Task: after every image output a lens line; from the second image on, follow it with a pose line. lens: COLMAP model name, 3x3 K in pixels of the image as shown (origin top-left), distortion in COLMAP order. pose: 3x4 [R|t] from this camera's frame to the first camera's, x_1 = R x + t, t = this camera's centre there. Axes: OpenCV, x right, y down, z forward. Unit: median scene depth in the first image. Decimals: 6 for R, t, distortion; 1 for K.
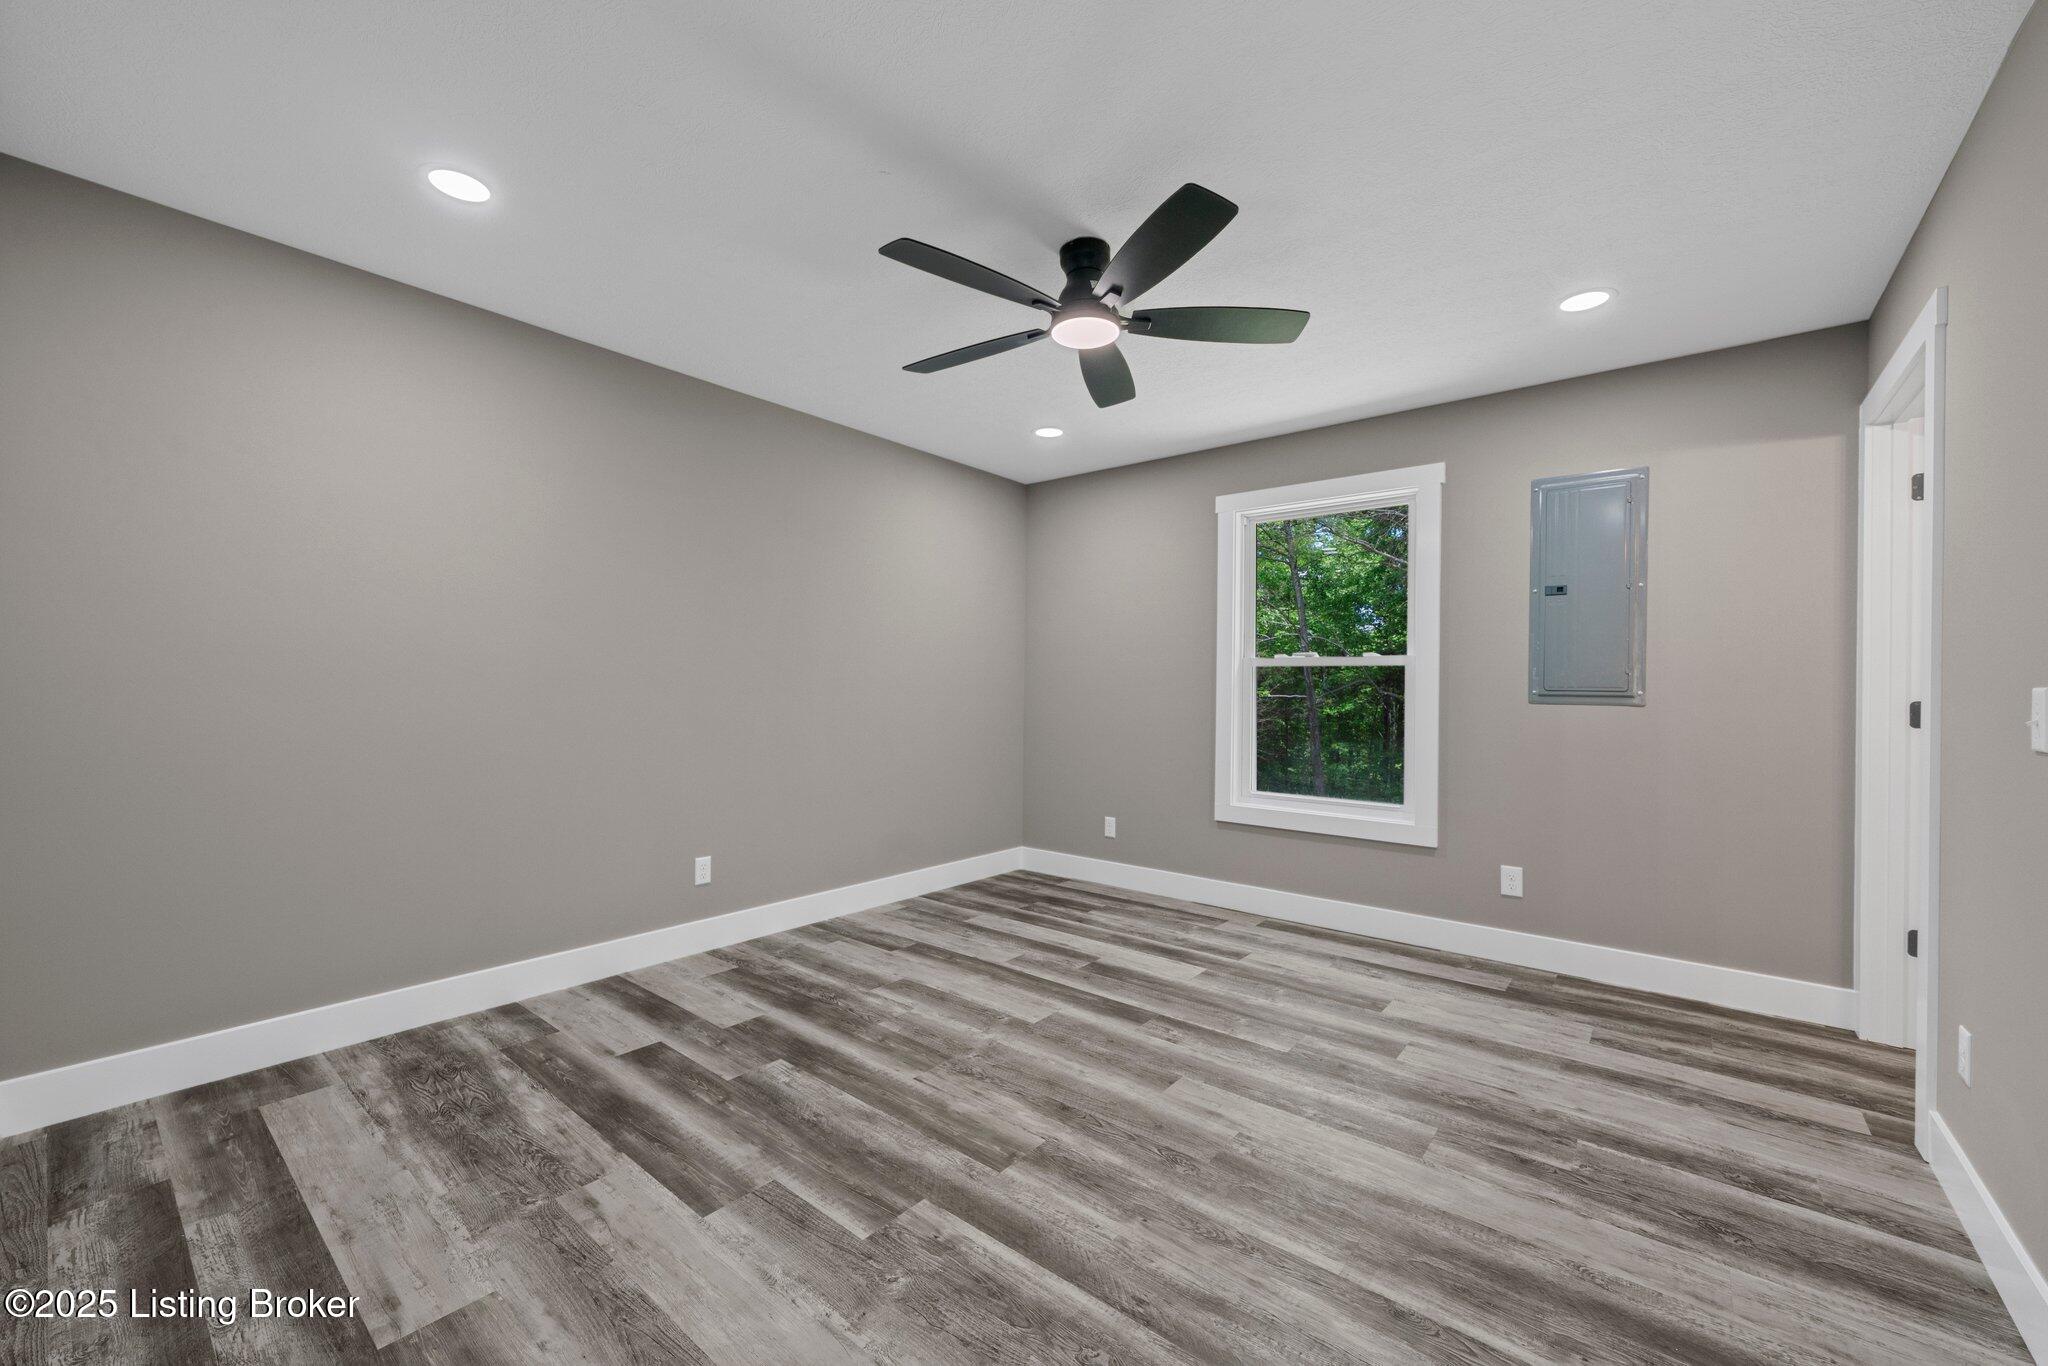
lens RADIAL K [[795.4, 0, 1025.2], [0, 795.4, 686.1], [0, 0, 1]] dist [-0.002750, -0.000014]
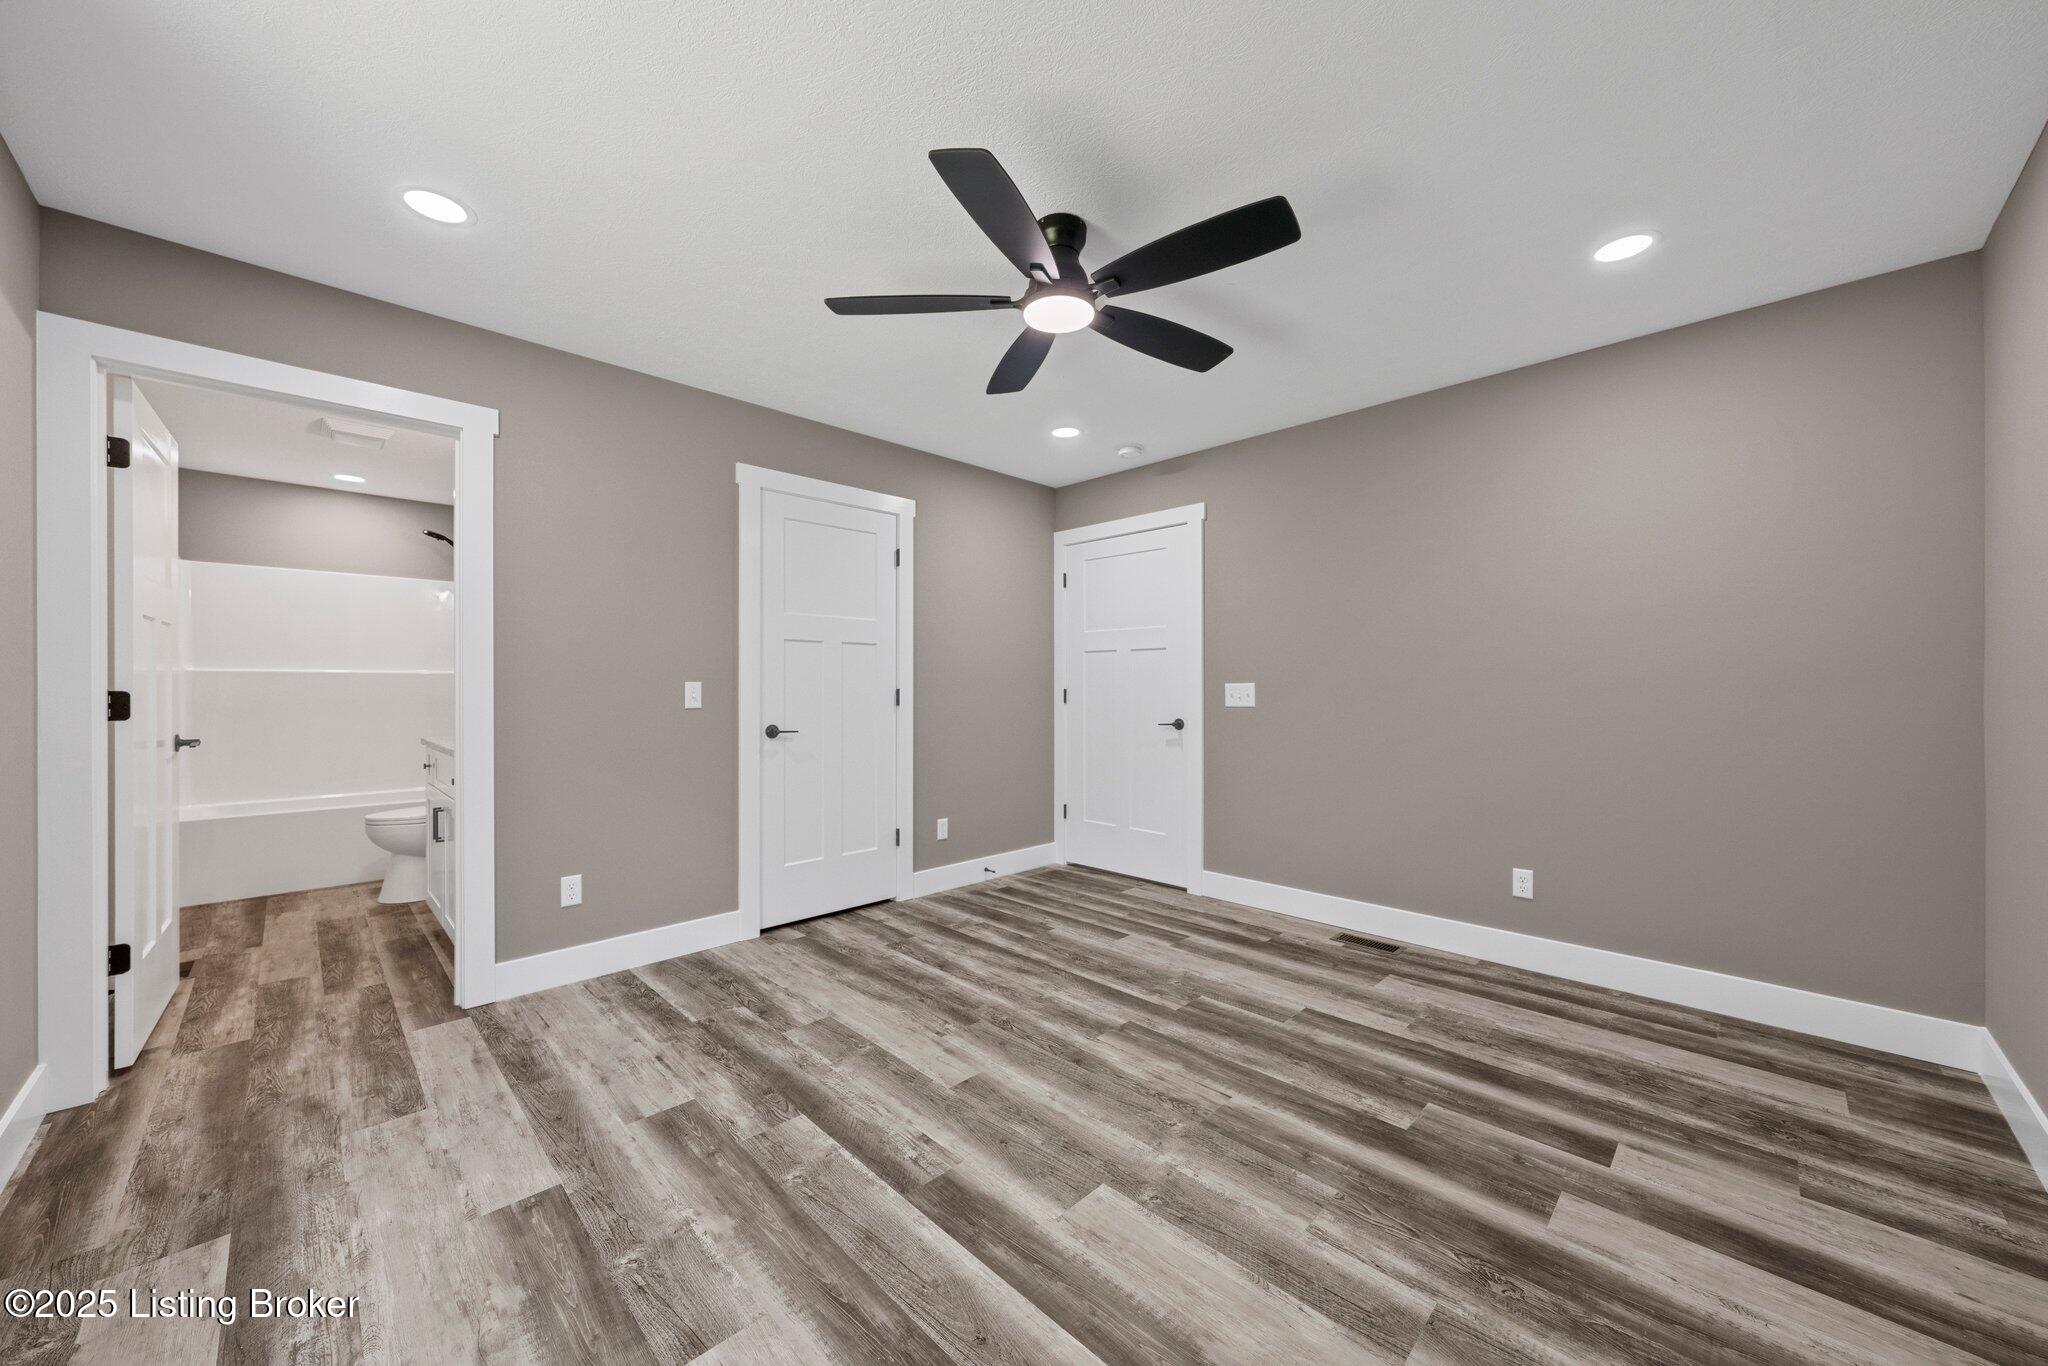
lens RADIAL K [[745.7, 0, 1023.6], [0, 745.7, 686.6], [0, 0, 1]] dist [-0.001284, -0.000147]
pose [[-0.994370, -0.010943, 0.105394, 0.019613], [-0.011101, 0.999938, -0.000919, 0.004939], [-0.105377, -0.002084, -0.994430, 2.006298]]
